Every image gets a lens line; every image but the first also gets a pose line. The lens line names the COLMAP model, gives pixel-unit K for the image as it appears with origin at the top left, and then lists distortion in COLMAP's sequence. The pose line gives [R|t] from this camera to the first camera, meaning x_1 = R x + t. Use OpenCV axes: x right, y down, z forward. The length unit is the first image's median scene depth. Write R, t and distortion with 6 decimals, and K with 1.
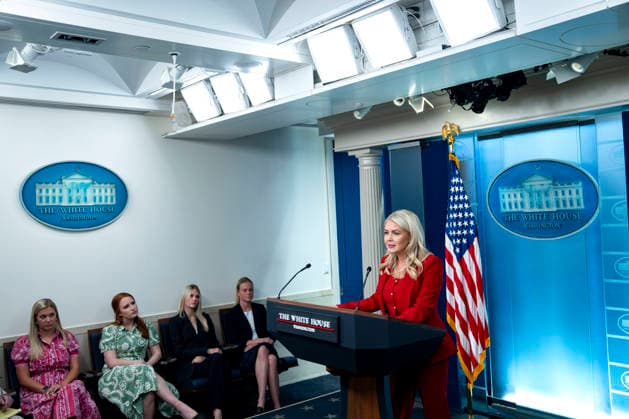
lens RADIAL K [[598.5, 0, 314.5], [0, 598.5, 209.5], [0, 0, 1]] dist [-0.012082, 0.085693]
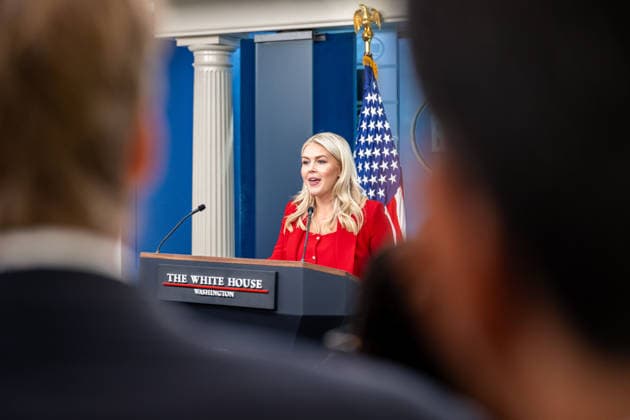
lens RADIAL K [[1238.6, 0, 315.0], [0, 1238.6, 210.0], [0, 0, 1]] dist [-0.030898, -0.050851]
pose [[0.950641, 0.039054, 0.307826, -0.225817], [-0.049059, 0.998487, 0.024827, 0.041495], [-0.306390, -0.038703, 0.951119, -0.244085]]
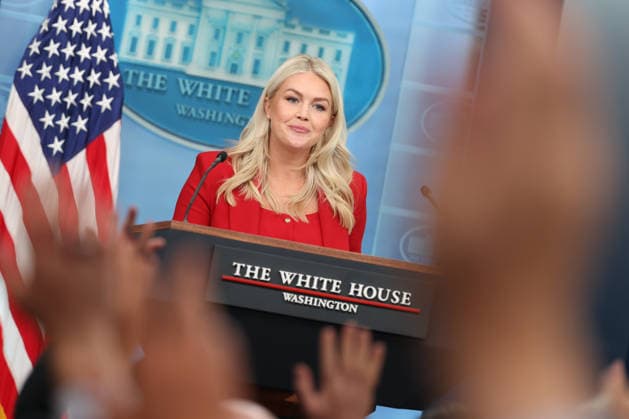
lens RADIAL K [[3060.7, 0, 314.5], [0, 3060.7, 209.5], [0, 0, 1]] dist [-0.263437, 0.842653]
pose [[0.505692, 0.126970, 0.853320, -1.259573], [-0.198971, 0.979610, -0.027847, 0.127057], [-0.839456, -0.155704, 0.520644, -0.096462]]
